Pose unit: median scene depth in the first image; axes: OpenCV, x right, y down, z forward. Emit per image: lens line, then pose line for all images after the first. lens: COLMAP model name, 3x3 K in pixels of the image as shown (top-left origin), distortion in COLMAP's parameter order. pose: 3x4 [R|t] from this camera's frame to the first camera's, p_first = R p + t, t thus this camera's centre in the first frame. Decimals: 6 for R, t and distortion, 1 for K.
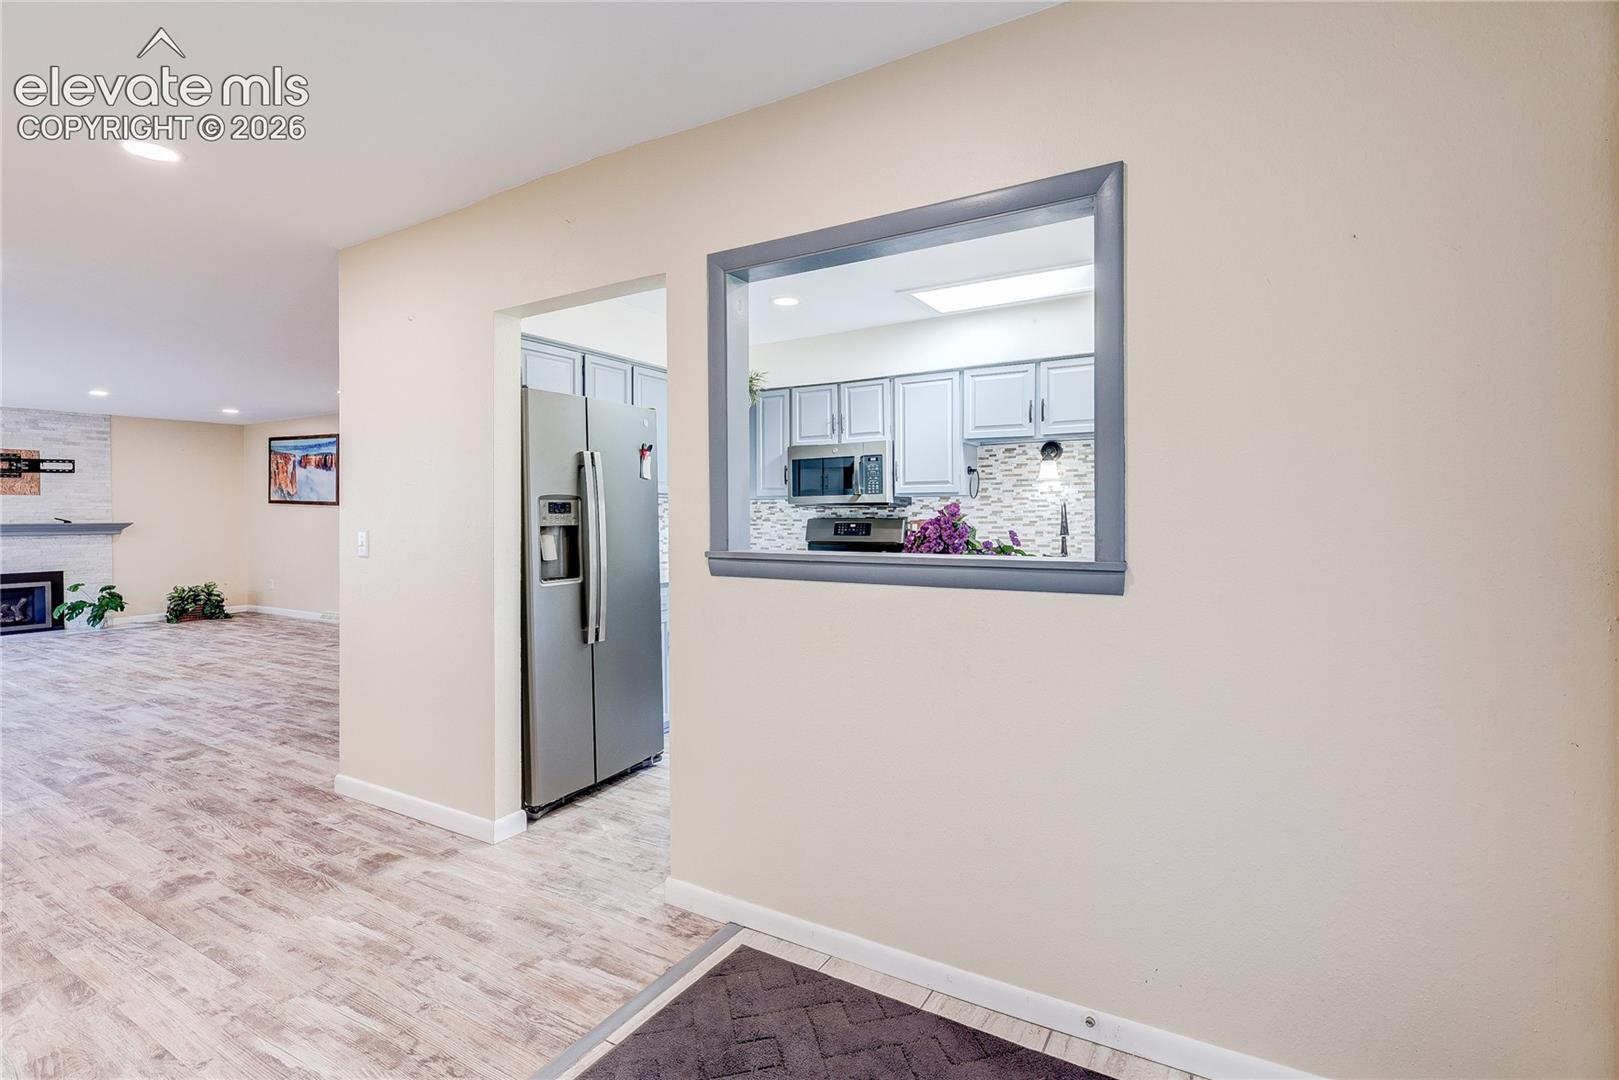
lens RADIAL K [[770.2, 0, 818.3], [0, 770.2, 517.7], [0, 0, 1]] dist [-0.002860, 0.000990]
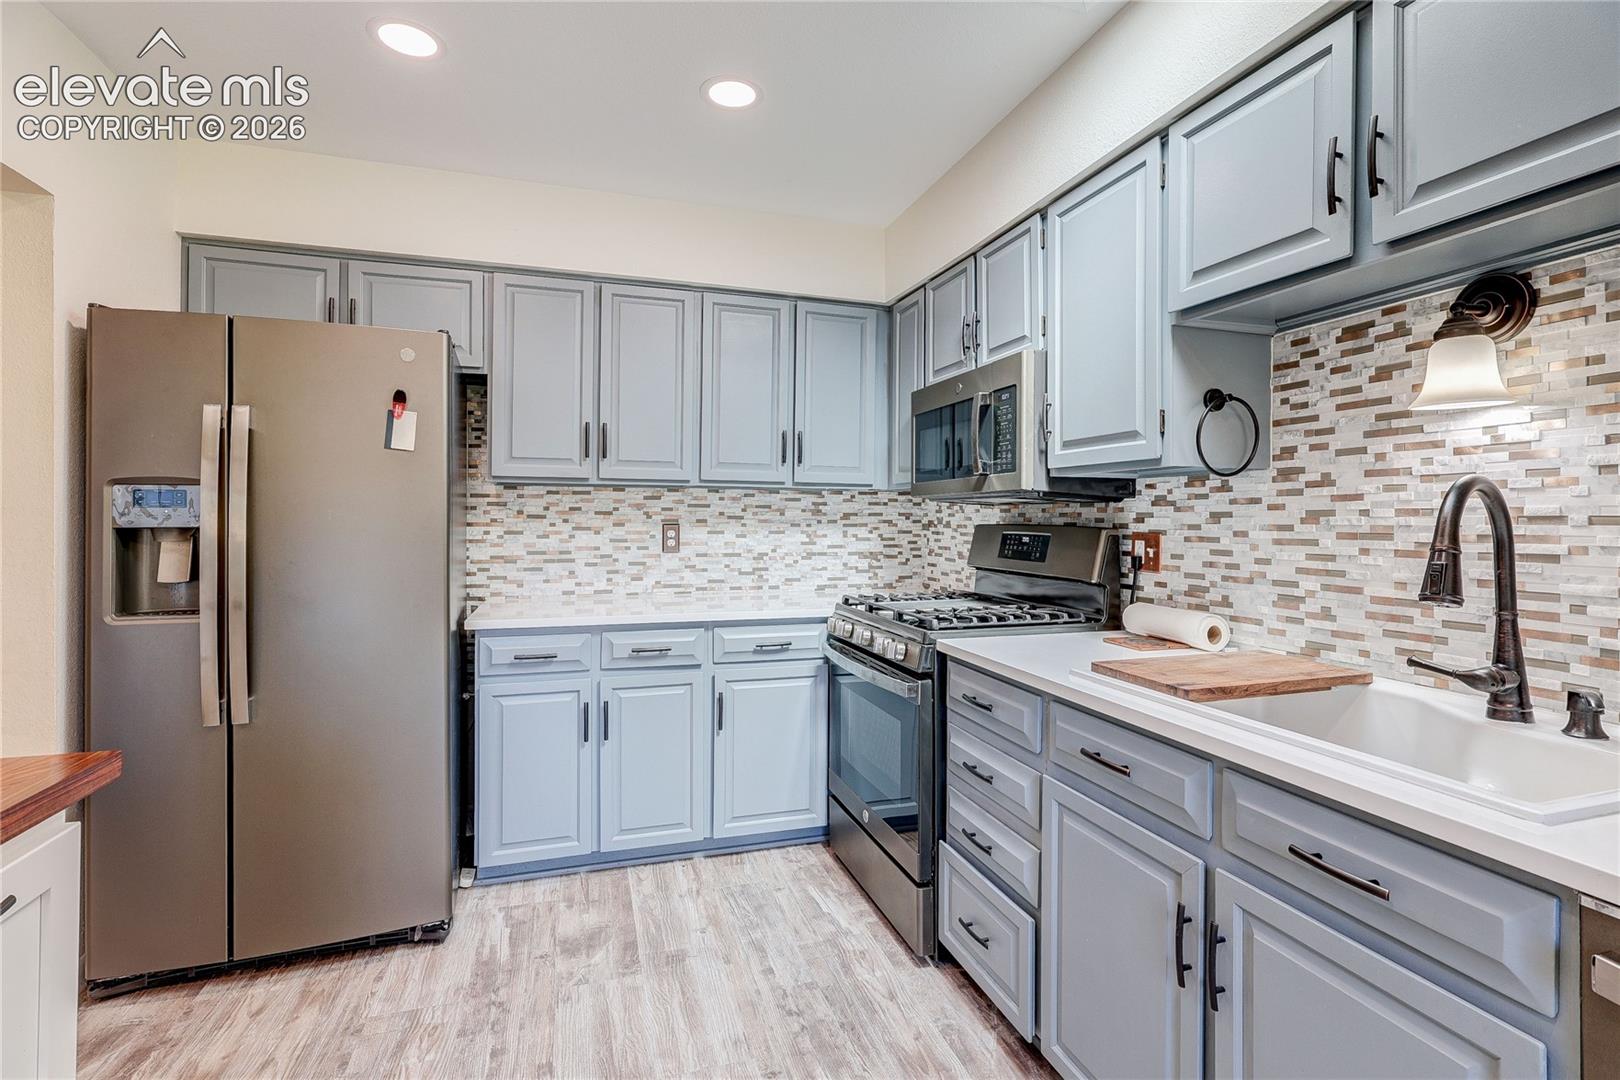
lens RADIAL K [[770.7, 0, 814.8], [0, 770.7, 513.2], [0, 0, 1]] dist [-0.002860, 0.000990]
pose [[0.736217, 0.006427, -0.676715, 0.304661], [-0.012524, 0.999913, -0.004129, -0.003134], [0.676630, 0.011515, 0.736234, 0.595490]]
